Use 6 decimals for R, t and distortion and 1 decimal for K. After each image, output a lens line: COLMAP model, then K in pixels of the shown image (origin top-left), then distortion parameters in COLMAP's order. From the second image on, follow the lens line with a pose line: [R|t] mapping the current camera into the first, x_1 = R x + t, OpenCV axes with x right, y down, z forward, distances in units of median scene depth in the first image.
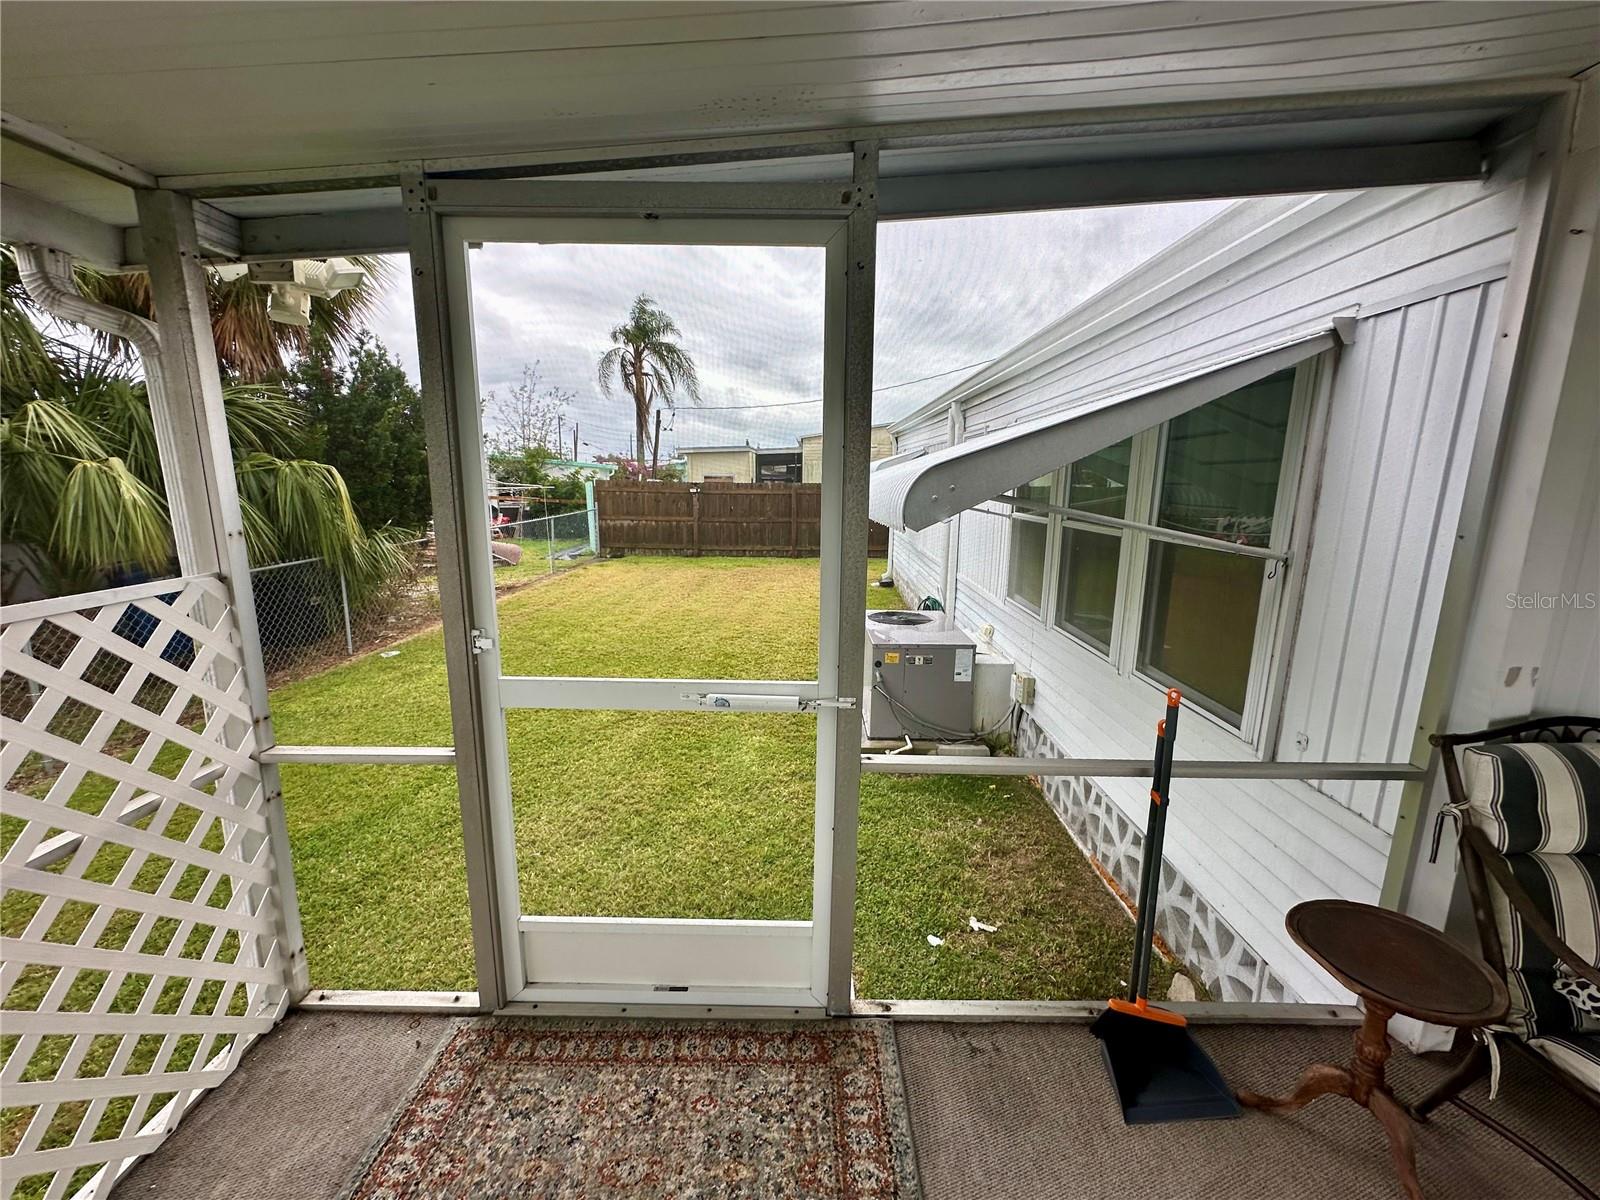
lens RADIAL K [[637.5, 0, 796.4], [0, 637.5, 602.5], [0, 0, 1]] dist [-0.003404, 0.000120]
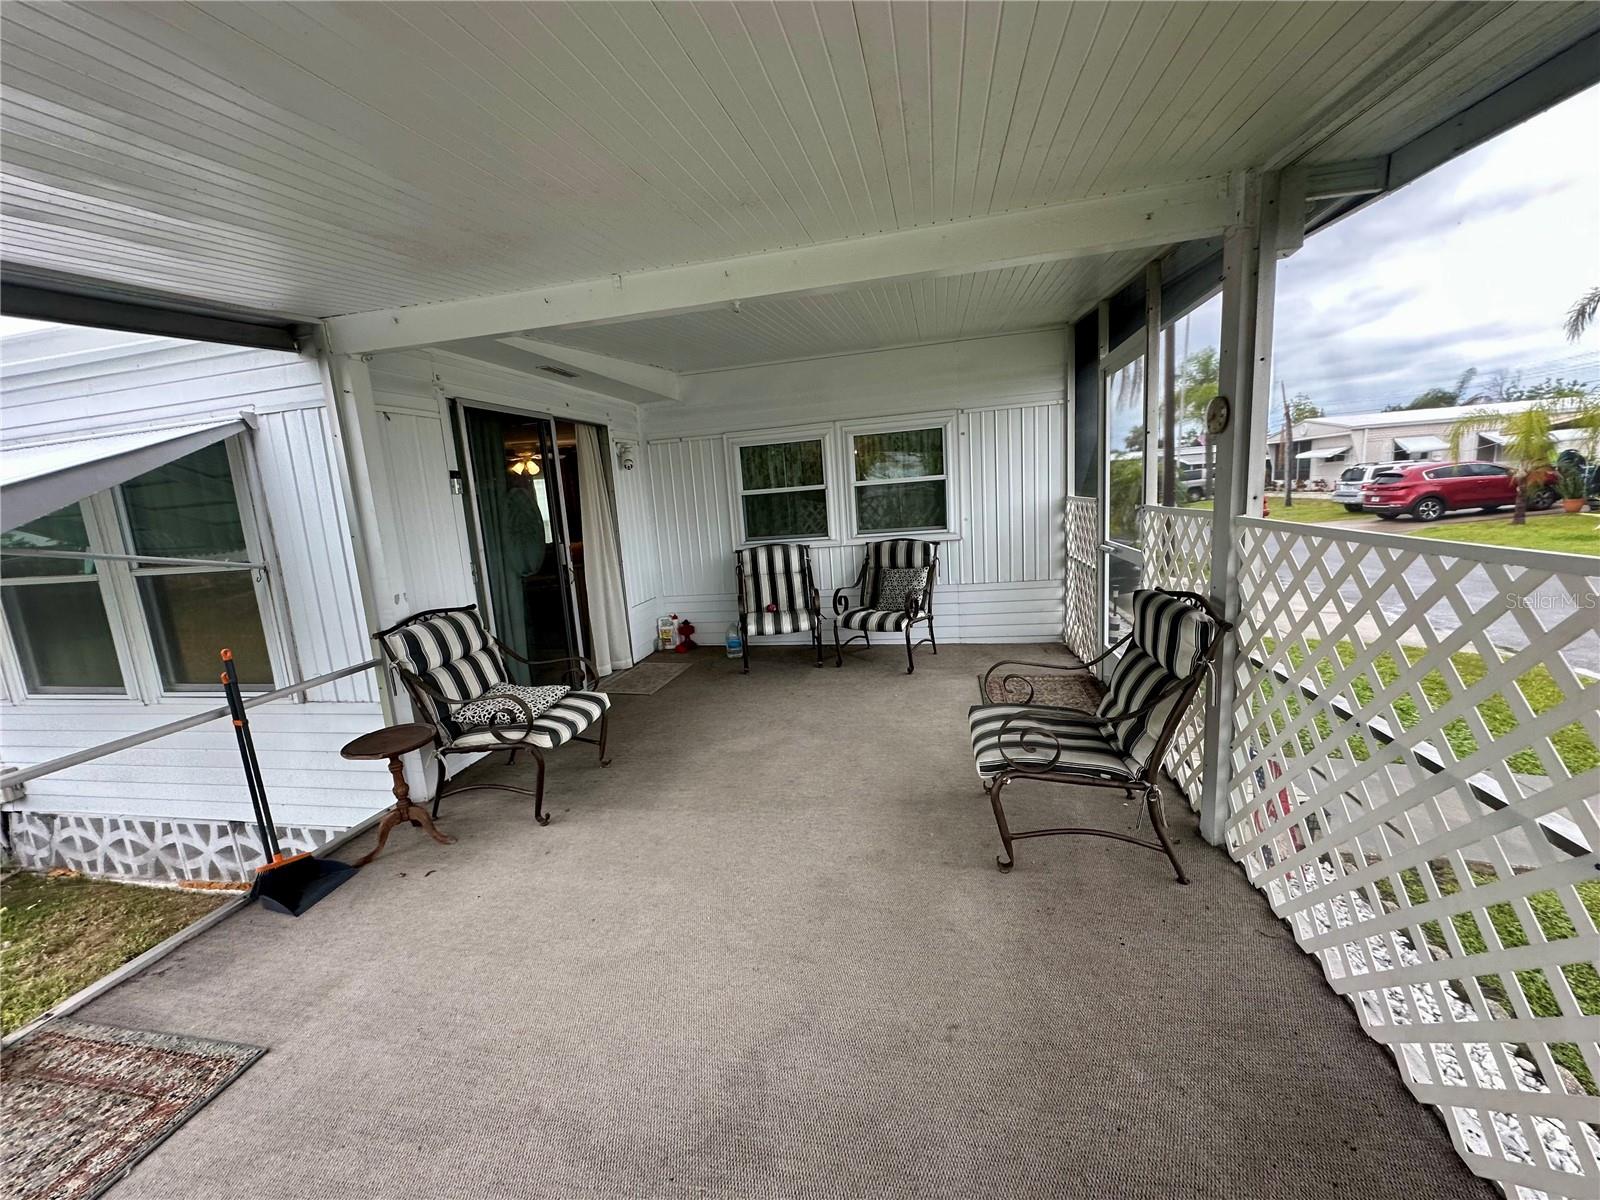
lens RADIAL K [[637.5, 0, 798.5], [0, 637.5, 600.3], [0, 0, 1]] dist [-0.003404, 0.000120]
pose [[0.189262, -0.186677, 0.964018, -0.529707], [0.252959, 0.957895, 0.135829, 0.144459], [-0.948784, 0.218150, 0.228515, -0.607227]]
